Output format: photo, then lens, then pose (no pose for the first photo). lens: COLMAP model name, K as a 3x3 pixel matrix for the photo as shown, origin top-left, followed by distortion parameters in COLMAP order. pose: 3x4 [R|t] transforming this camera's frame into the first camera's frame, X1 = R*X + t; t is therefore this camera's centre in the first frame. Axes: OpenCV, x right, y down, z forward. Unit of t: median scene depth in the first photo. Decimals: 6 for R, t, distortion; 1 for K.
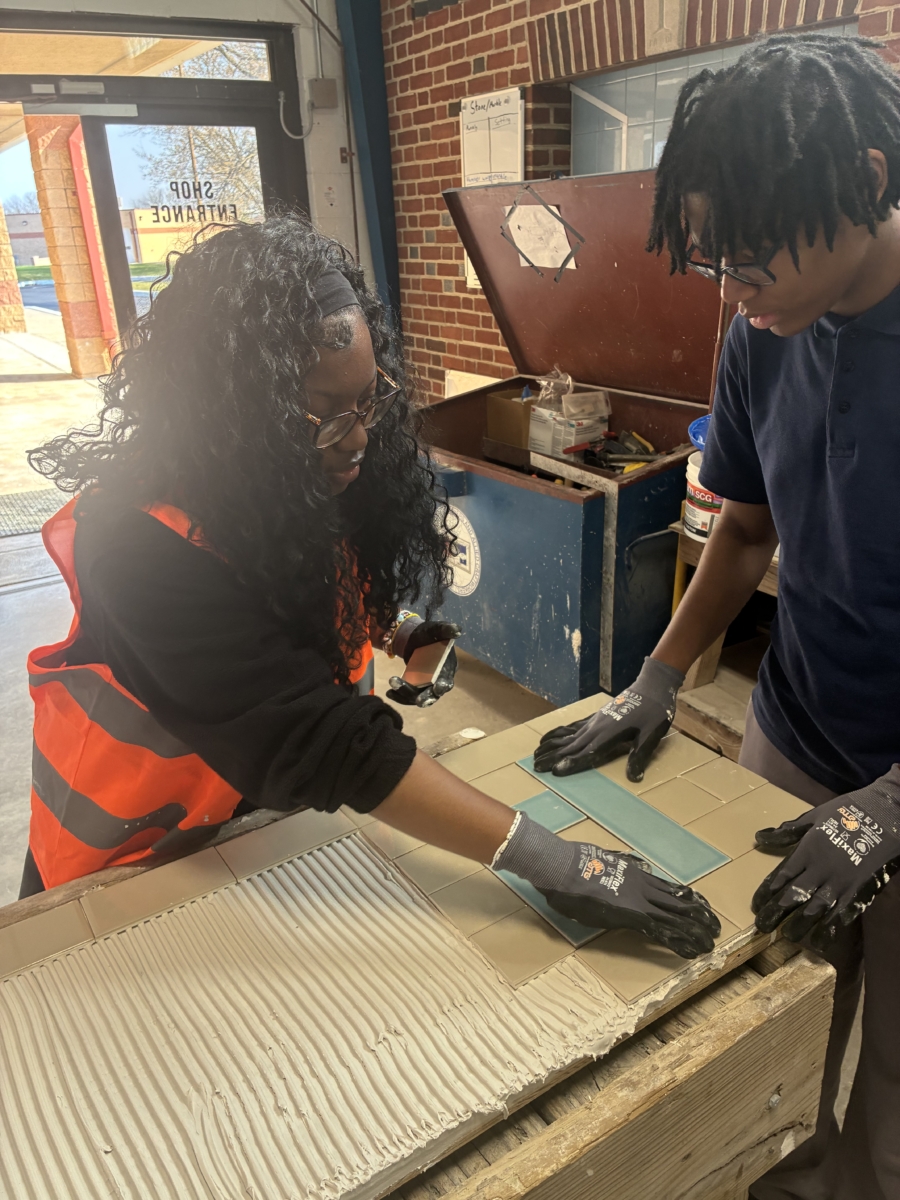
lens RADIAL K [[911.0, 0, 450.0], [0, 911.0, 600.0], [0, 0, 1]] dist [0.002974, -0.001197]
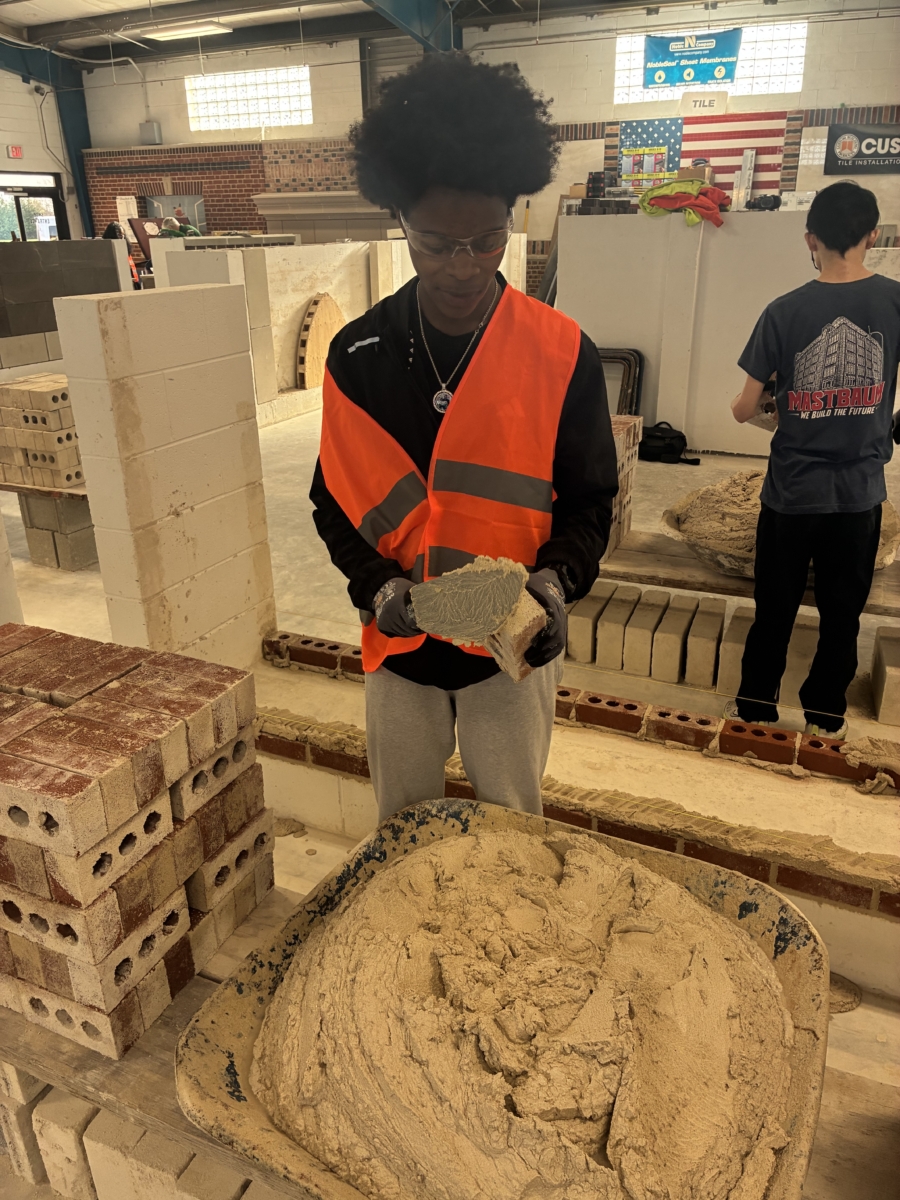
lens RADIAL K [[911.0, 0, 450.0], [0, 911.0, 600.0], [0, 0, 1]] dist [0.002974, -0.001197]
pose [[0.854074, -0.175300, 0.489722, -0.987974], [0.188255, 0.981848, 0.023144, 1.374857], [-0.484889, 0.072426, 0.871572, -3.060196]]
